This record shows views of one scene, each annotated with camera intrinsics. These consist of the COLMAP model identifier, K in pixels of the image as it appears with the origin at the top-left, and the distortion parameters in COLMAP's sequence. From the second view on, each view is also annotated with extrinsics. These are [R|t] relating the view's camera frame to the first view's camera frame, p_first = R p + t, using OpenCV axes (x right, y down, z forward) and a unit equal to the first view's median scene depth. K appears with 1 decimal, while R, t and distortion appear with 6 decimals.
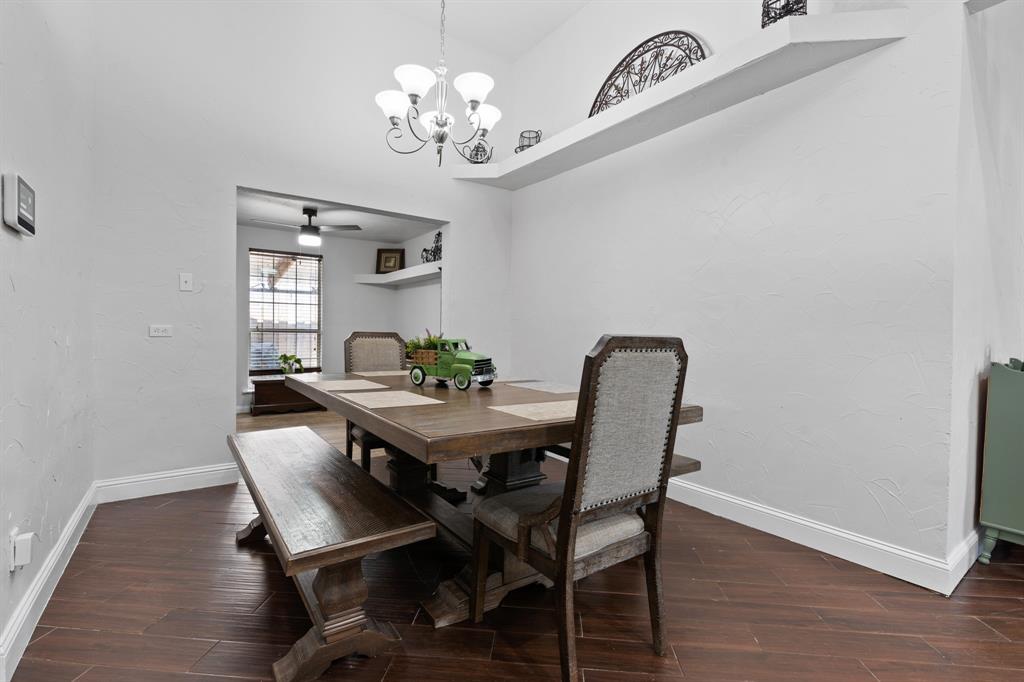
lens RADIAL K [[466.1, 0, 514.4], [0, 466.1, 336.4], [0, 0, 1]] dist [-0.008553, 0.002352]
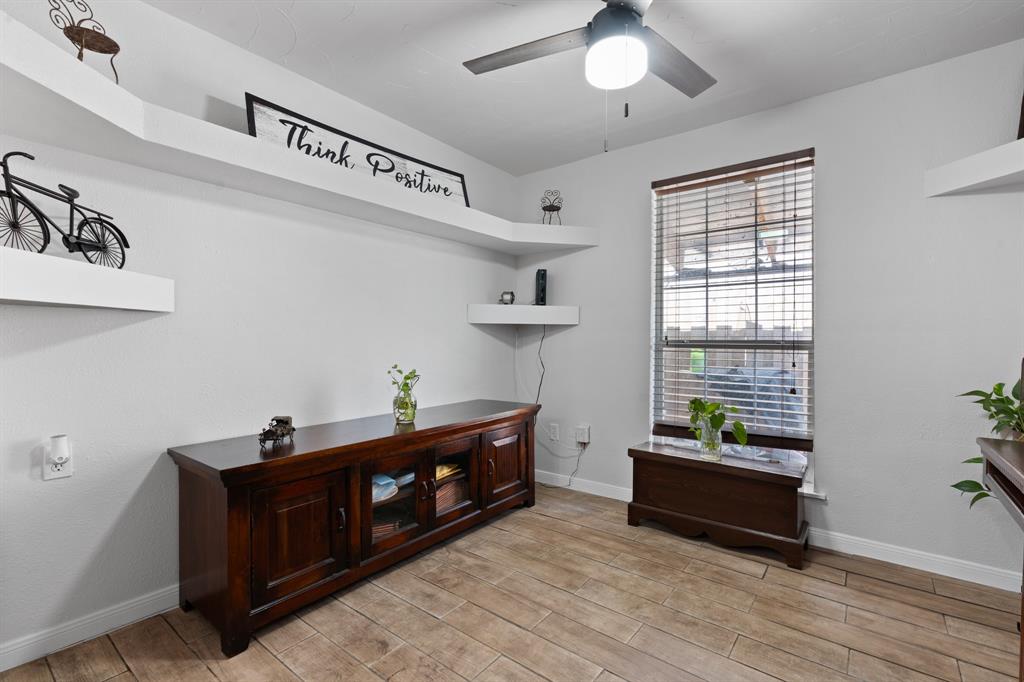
lens RADIAL K [[466.1, 0, 514.1], [0, 466.1, 335.7], [0, 0, 1]] dist [-0.008553, 0.002352]
pose [[0.282235, -0.022944, -0.959071, -0.124436], [-0.009256, 0.999602, -0.026638, -0.007088], [0.959301, 0.016395, 0.281910, 0.695573]]
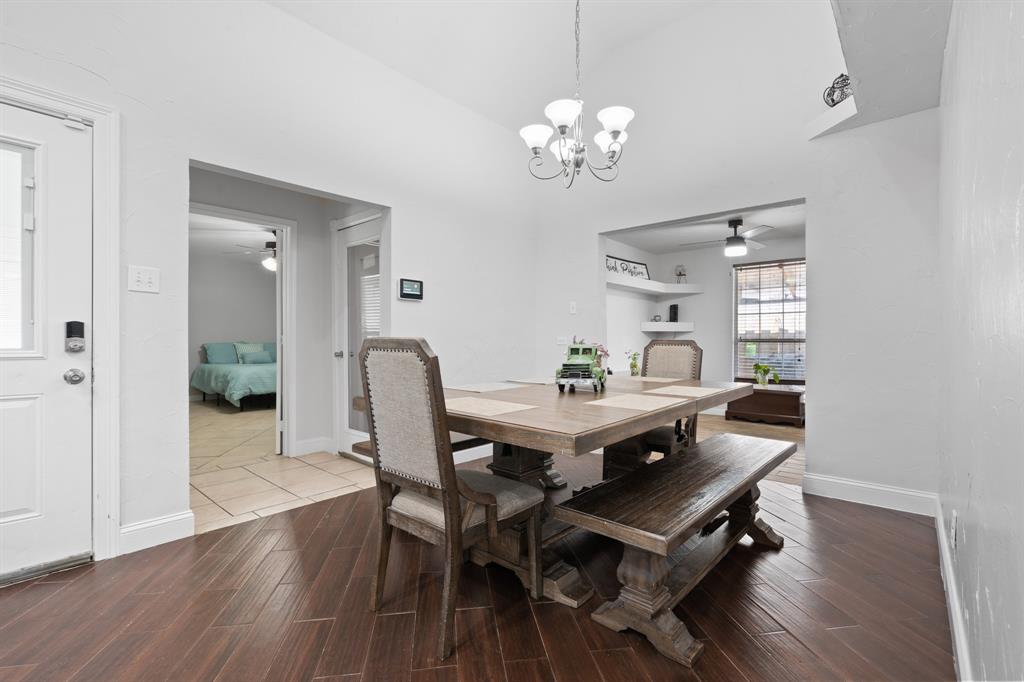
lens RADIAL K [[466.1, 0, 511.4], [0, 466.1, 338.8], [0, 0, 1]] dist [-0.008553, 0.002352]
pose [[0.226319, -0.017671, -0.973893, 0.358116], [-0.004511, 0.999806, -0.019190, 0.005247], [0.974043, 0.008737, 0.226195, 0.245242]]
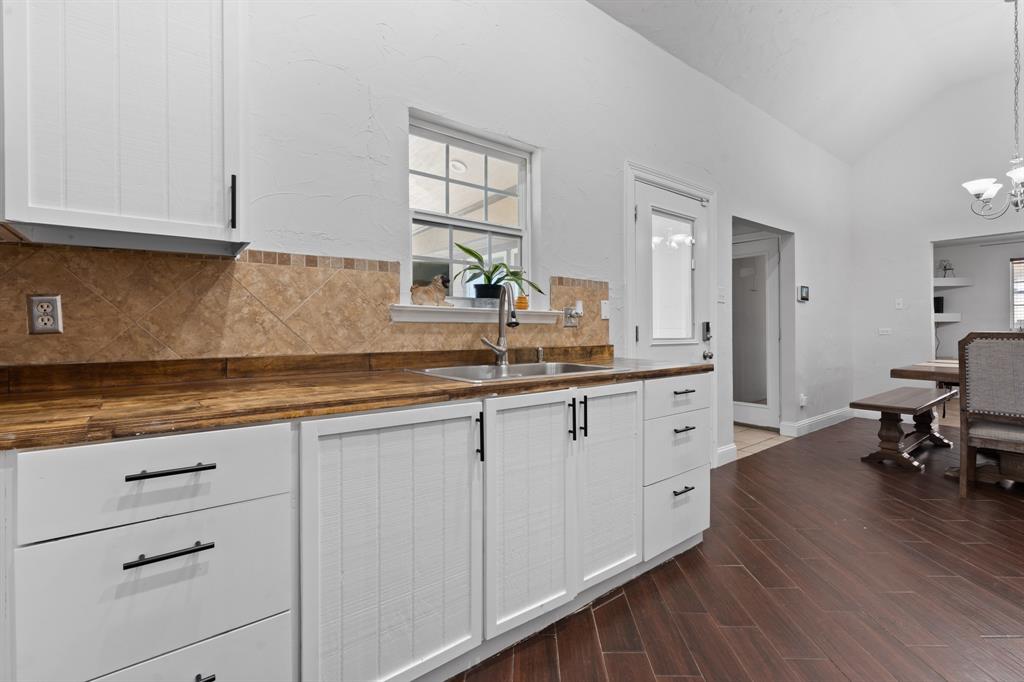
lens RADIAL K [[466.1, 0, 508.4], [0, 466.1, 330.2], [0, 0, 1]] dist [-0.008553, 0.002352]
pose [[0.040256, -0.013788, -0.999094, 0.522369], [-0.000082, 0.999905, -0.013803, 0.004643], [0.999189, 0.000638, 0.040251, -0.294912]]
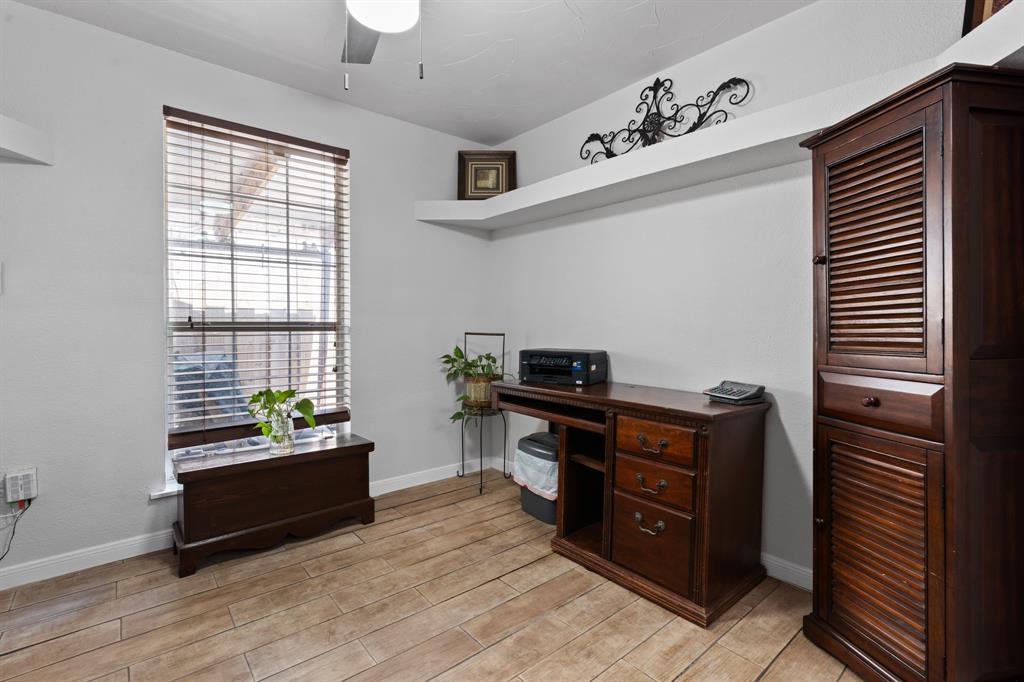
lens RADIAL K [[466.1, 0, 512.4], [0, 466.1, 326.2], [0, 0, 1]] dist [-0.008553, 0.002352]
pose [[0.995717, -0.014760, 0.091263, -0.320812], [0.014937, 0.999888, -0.001260, -0.009159], [-0.091234, 0.002617, 0.995826, 0.590116]]
